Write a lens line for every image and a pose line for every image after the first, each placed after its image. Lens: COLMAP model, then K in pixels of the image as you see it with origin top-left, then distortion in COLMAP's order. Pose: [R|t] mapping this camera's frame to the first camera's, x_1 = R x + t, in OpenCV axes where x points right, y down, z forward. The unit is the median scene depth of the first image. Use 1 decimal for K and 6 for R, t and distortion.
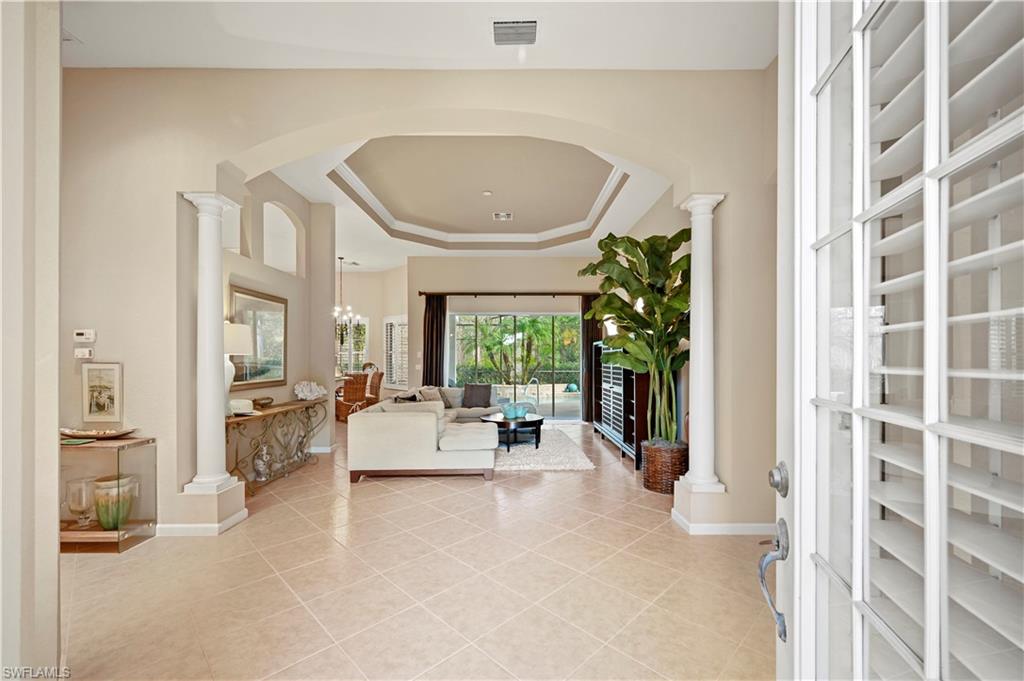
lens RADIAL K [[425.9, 0, 508.5], [0, 425.9, 350.1], [0, 0, 1]] dist [0.018076, 0.000103]
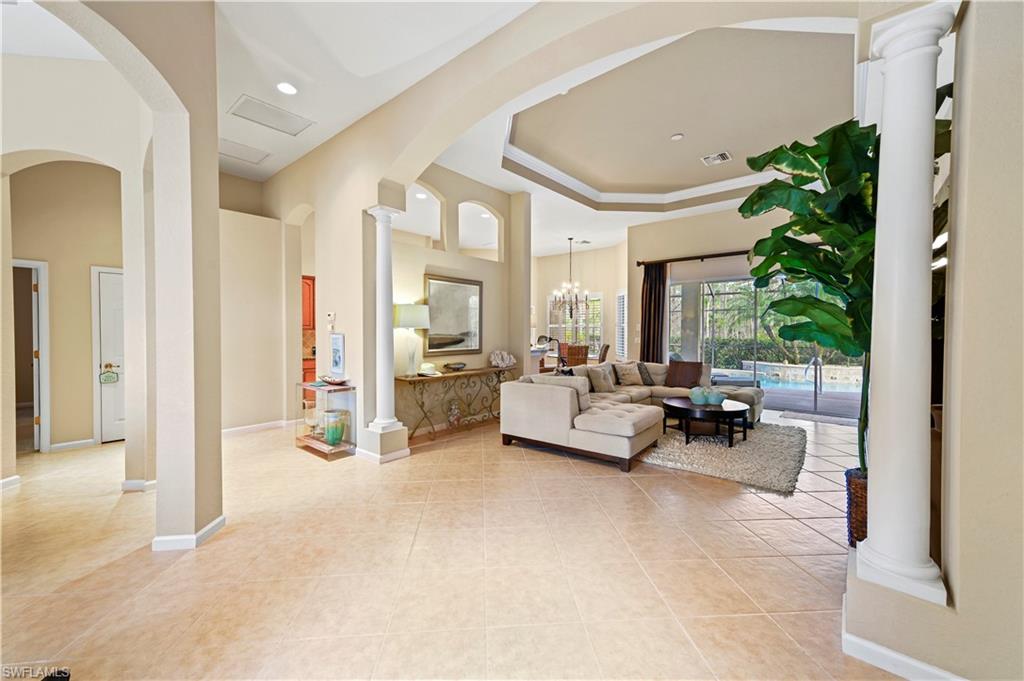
lens RADIAL K [[400.5, 0, 511.0], [0, 400.5, 334.8], [0, 0, 1]] dist [0.015827, 0.000162]
pose [[0.762397, 0.009887, -0.647034, 0.279500], [0.009618, 0.999600, 0.026607, 0.000858], [0.647038, -0.026509, 0.761997, 0.209179]]
